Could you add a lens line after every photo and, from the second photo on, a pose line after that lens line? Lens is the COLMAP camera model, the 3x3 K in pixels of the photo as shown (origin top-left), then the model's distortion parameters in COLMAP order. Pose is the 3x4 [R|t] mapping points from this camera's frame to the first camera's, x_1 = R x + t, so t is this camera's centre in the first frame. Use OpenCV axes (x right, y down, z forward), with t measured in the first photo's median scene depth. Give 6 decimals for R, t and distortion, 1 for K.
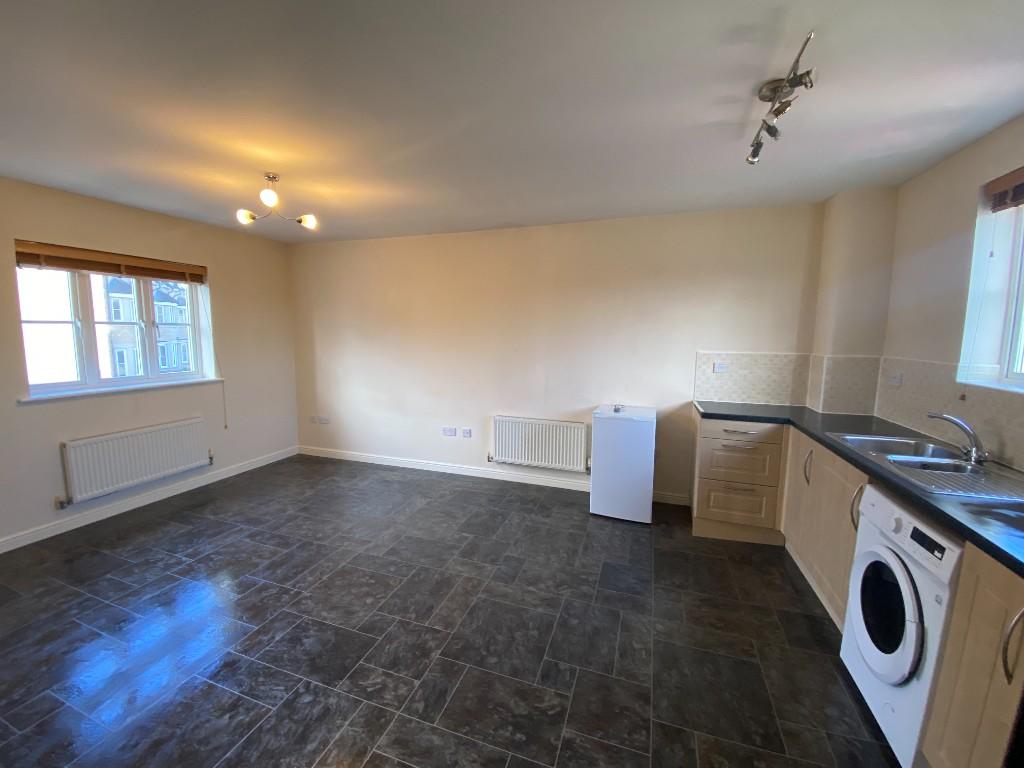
lens RADIAL K [[412.2, 0, 504.0], [0, 412.2, 384.4], [0, 0, 1]] dist [-0.014193, -0.000704]
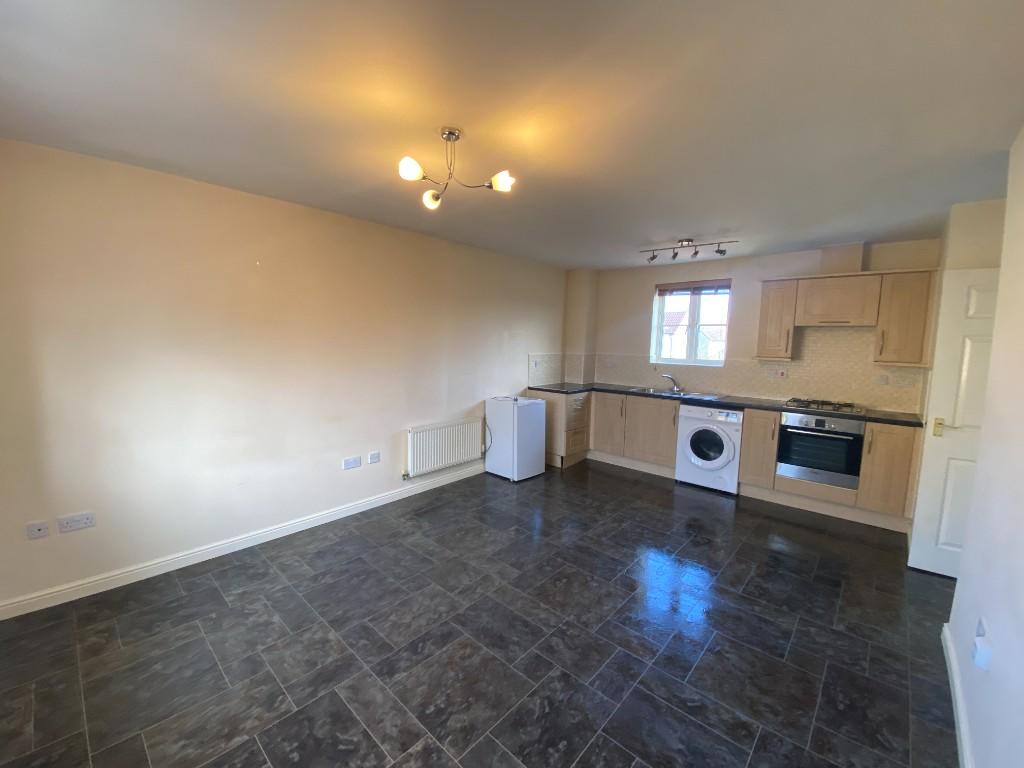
lens RADIAL K [[412.2, 0, 506.2], [0, 412.2, 383.1], [0, 0, 1]] dist [-0.014193, -0.000704]
pose [[0.401703, -0.101086, 0.910174, -1.111255], [0.102229, 0.992627, 0.065125, -0.096644], [-0.910046, 0.066885, 0.409075, 0.570087]]
